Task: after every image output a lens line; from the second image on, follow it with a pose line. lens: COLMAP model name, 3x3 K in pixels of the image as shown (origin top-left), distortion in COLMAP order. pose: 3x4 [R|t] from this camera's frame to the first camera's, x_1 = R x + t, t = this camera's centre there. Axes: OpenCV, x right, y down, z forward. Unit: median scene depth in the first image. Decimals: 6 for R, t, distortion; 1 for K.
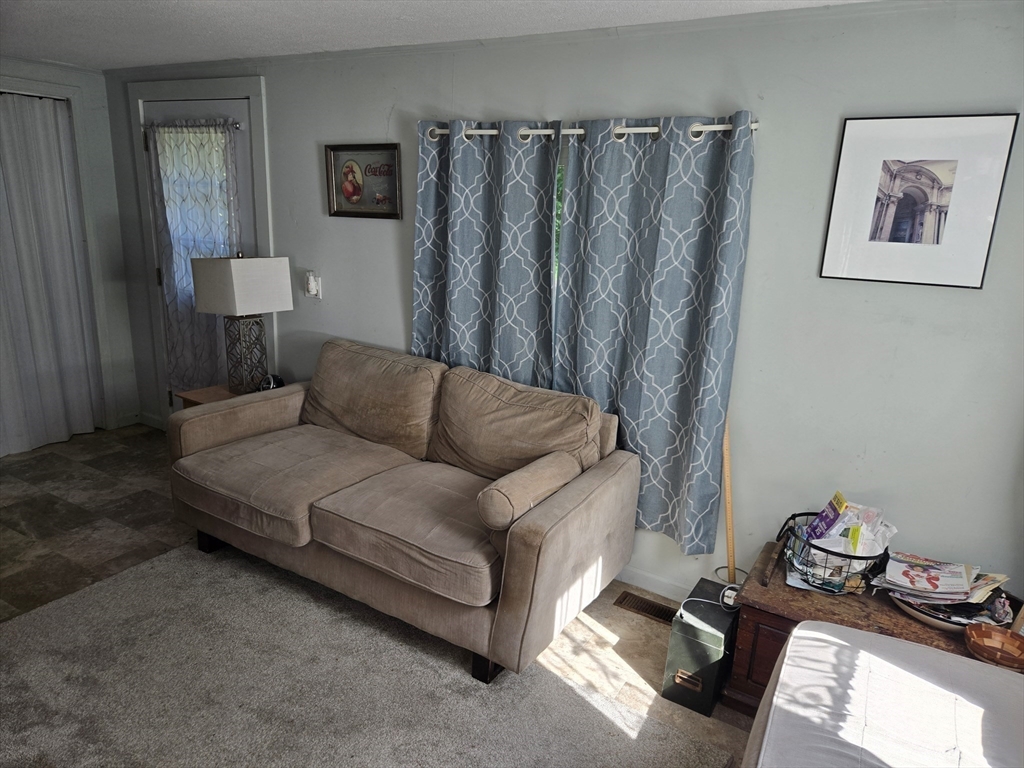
lens RADIAL K [[683.2, 0, 490.0], [0, 683.2, 388.5], [0, 0, 1]] dist [0.060554, -0.043564]
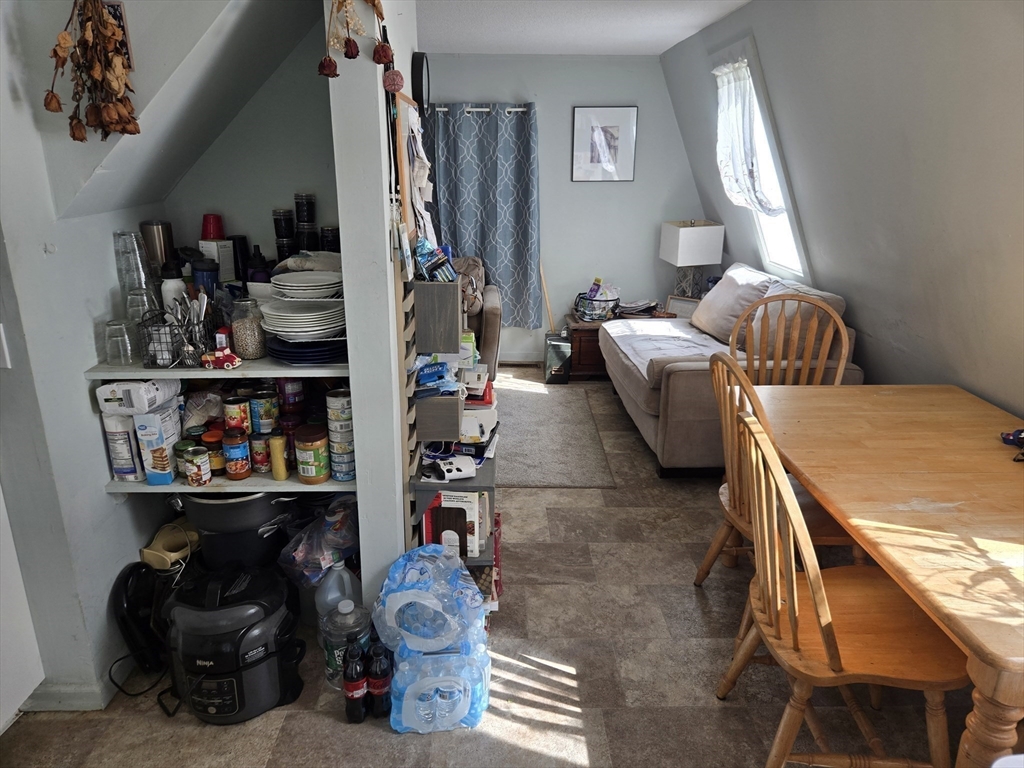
lens RADIAL K [[683.2, 0, 511.6], [0, 683.2, 379.3], [0, 0, 1]] dist [0.060554, -0.043564]
pose [[0.841297, -0.203523, 0.500798, -0.810521], [0.169313, 0.979012, 0.113437, 0.154694], [-0.513374, -0.010642, 0.858099, -0.687107]]
